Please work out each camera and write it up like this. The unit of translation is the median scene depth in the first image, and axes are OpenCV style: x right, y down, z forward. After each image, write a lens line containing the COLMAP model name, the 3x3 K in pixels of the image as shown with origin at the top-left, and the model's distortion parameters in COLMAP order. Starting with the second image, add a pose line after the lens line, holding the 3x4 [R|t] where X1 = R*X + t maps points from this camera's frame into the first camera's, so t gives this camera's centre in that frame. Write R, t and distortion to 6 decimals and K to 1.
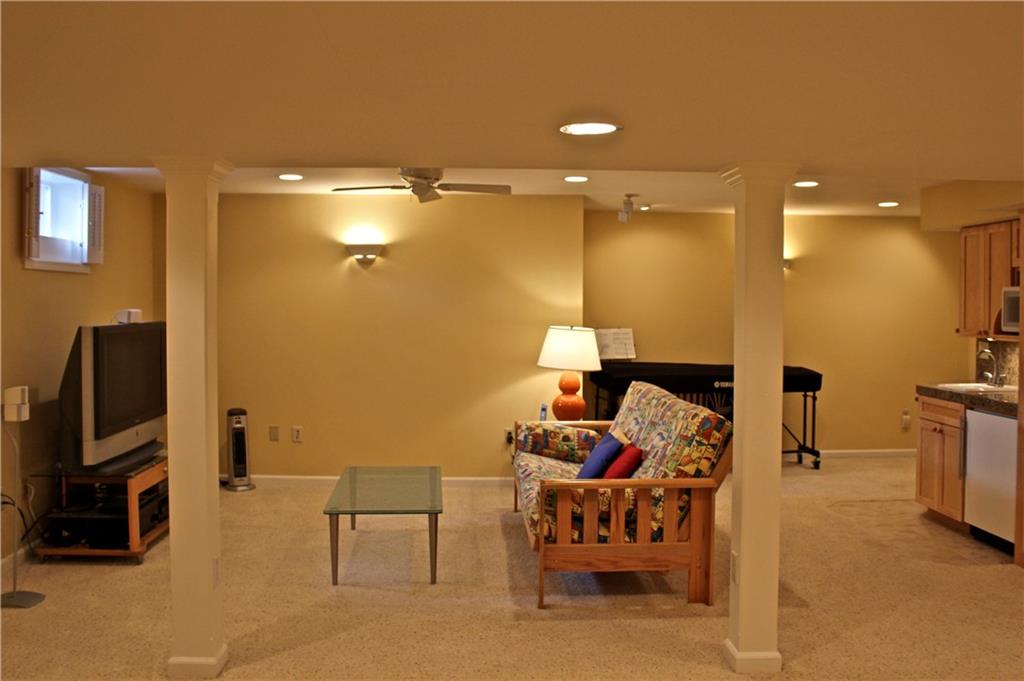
lens RADIAL K [[892.0, 0, 512.0], [0, 892.0, 340.5], [0, 0, 1]] dist [-0.191687, 0.198140]
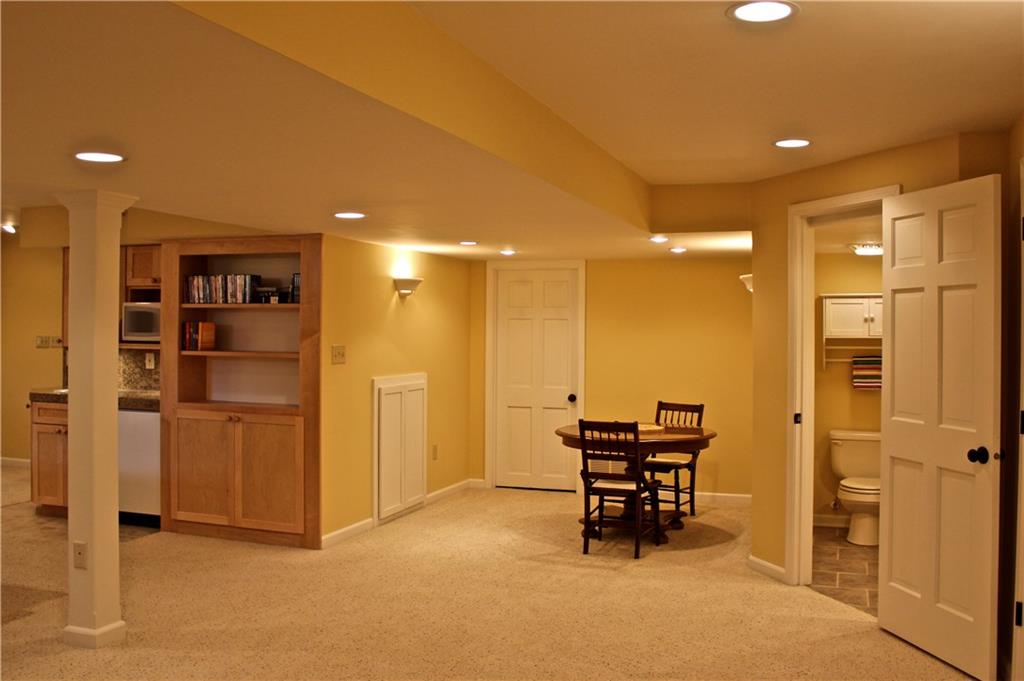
lens RADIAL K [[892.0, 0, 512.0], [0, 892.0, 340.5], [0, 0, 1]] dist [-0.191687, 0.198140]
pose [[0.414656, -0.008926, 0.909934, -0.315417], [0.021978, 0.999758, -0.000208, 0.001066], [-0.909713, 0.020085, 0.414752, 0.033222]]
